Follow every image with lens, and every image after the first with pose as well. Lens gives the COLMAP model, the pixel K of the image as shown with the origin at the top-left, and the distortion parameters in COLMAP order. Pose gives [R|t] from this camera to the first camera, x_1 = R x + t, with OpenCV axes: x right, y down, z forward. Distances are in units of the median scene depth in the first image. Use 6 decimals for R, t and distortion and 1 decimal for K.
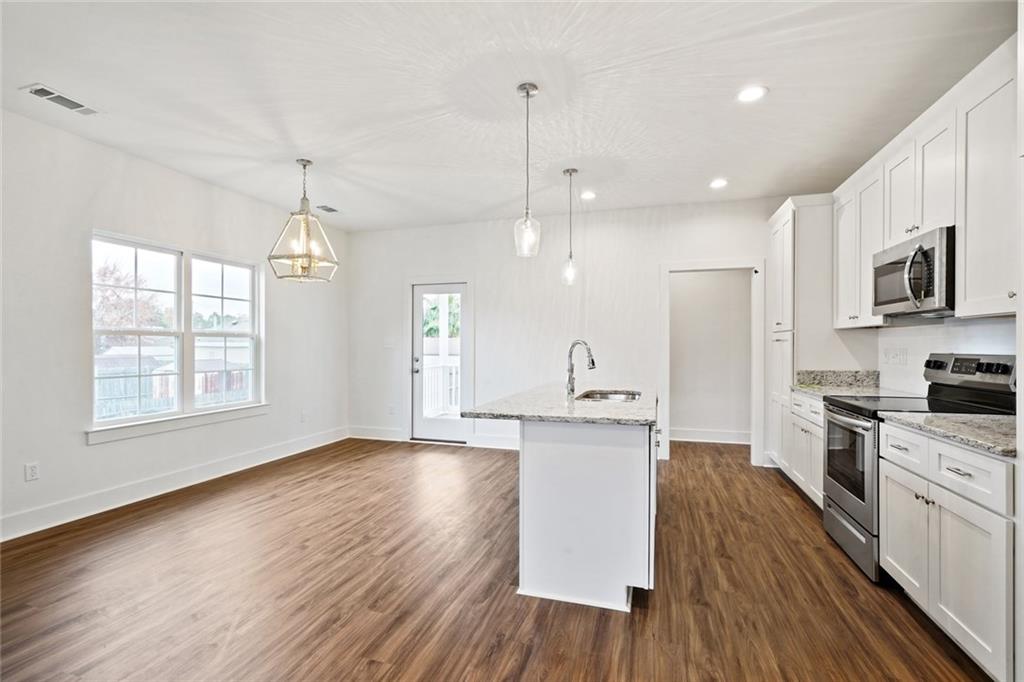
lens RADIAL K [[468.3, 0, 507.3], [0, 468.3, 345.6], [0, 0, 1]] dist [0.000236, 0.001152]
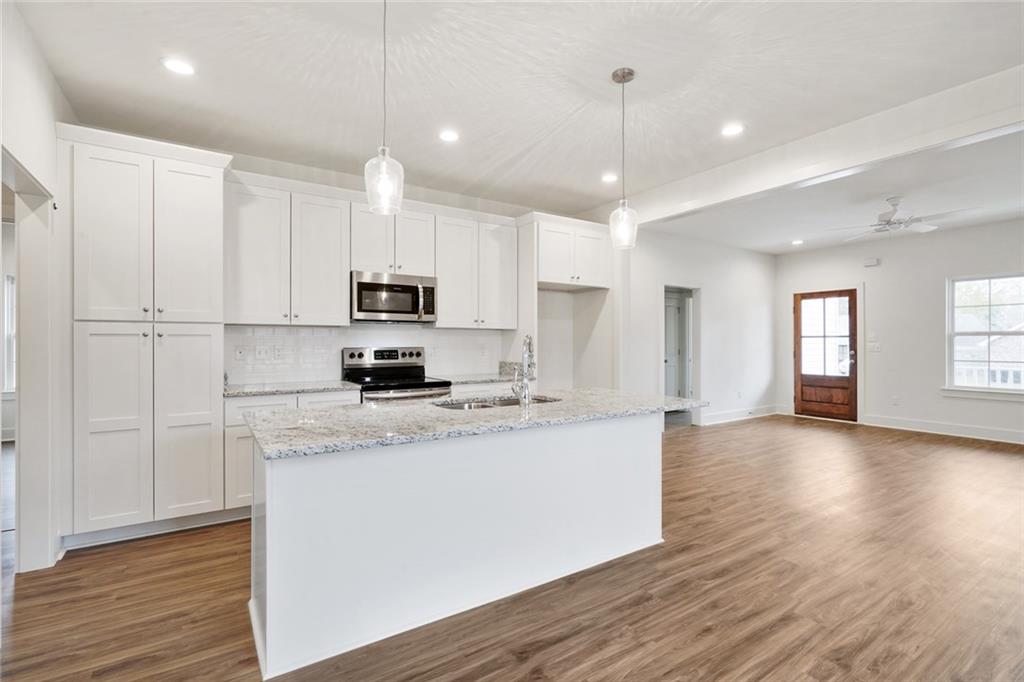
lens RADIAL K [[468.3, 0, 513.6], [0, 468.3, 344.1], [0, 0, 1]] dist [0.000236, 0.001152]
pose [[-0.778512, -0.000482, 0.627630, -0.756390], [0.000759, 0.999998, 0.001710, 0.007498], [-0.627629, 0.001808, -0.778510, 3.742059]]
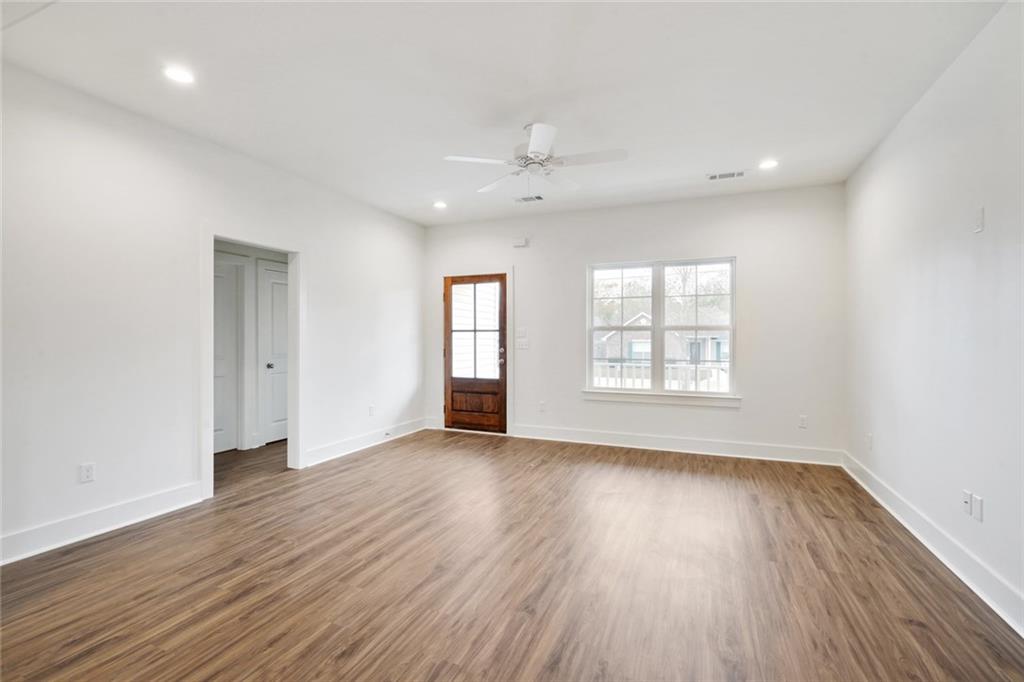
lens RADIAL K [[468.3, 0, 503.0], [0, 468.3, 338.7], [0, 0, 1]] dist [0.000236, 0.001152]
pose [[-0.994546, -0.000981, 0.104294, -0.813158], [-0.000753, 0.999997, 0.002227, 0.002724], [-0.104296, 0.002136, -0.994544, 2.732382]]
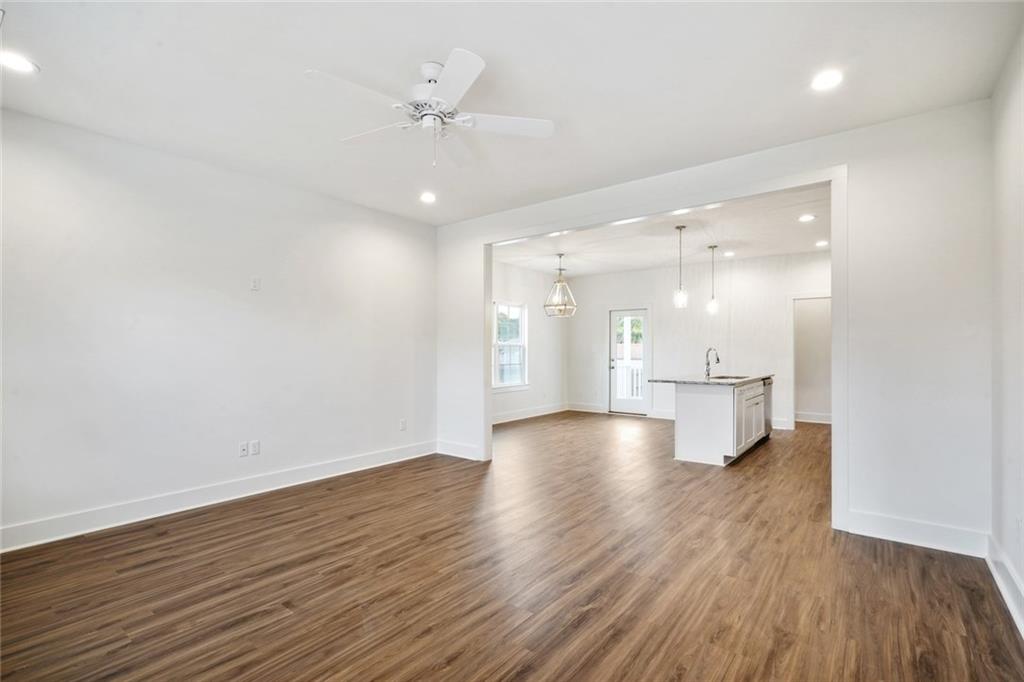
lens RADIAL K [[468.3, 0, 506.4], [0, 468.3, 350.8], [0, 0, 1]] dist [0.000236, 0.001152]
pose [[0.934273, 0.000811, -0.356557, 0.033378], [-0.000871, 1.000000, -0.000008, 0.000483], [0.356557, 0.000318, 0.934273, -0.651724]]
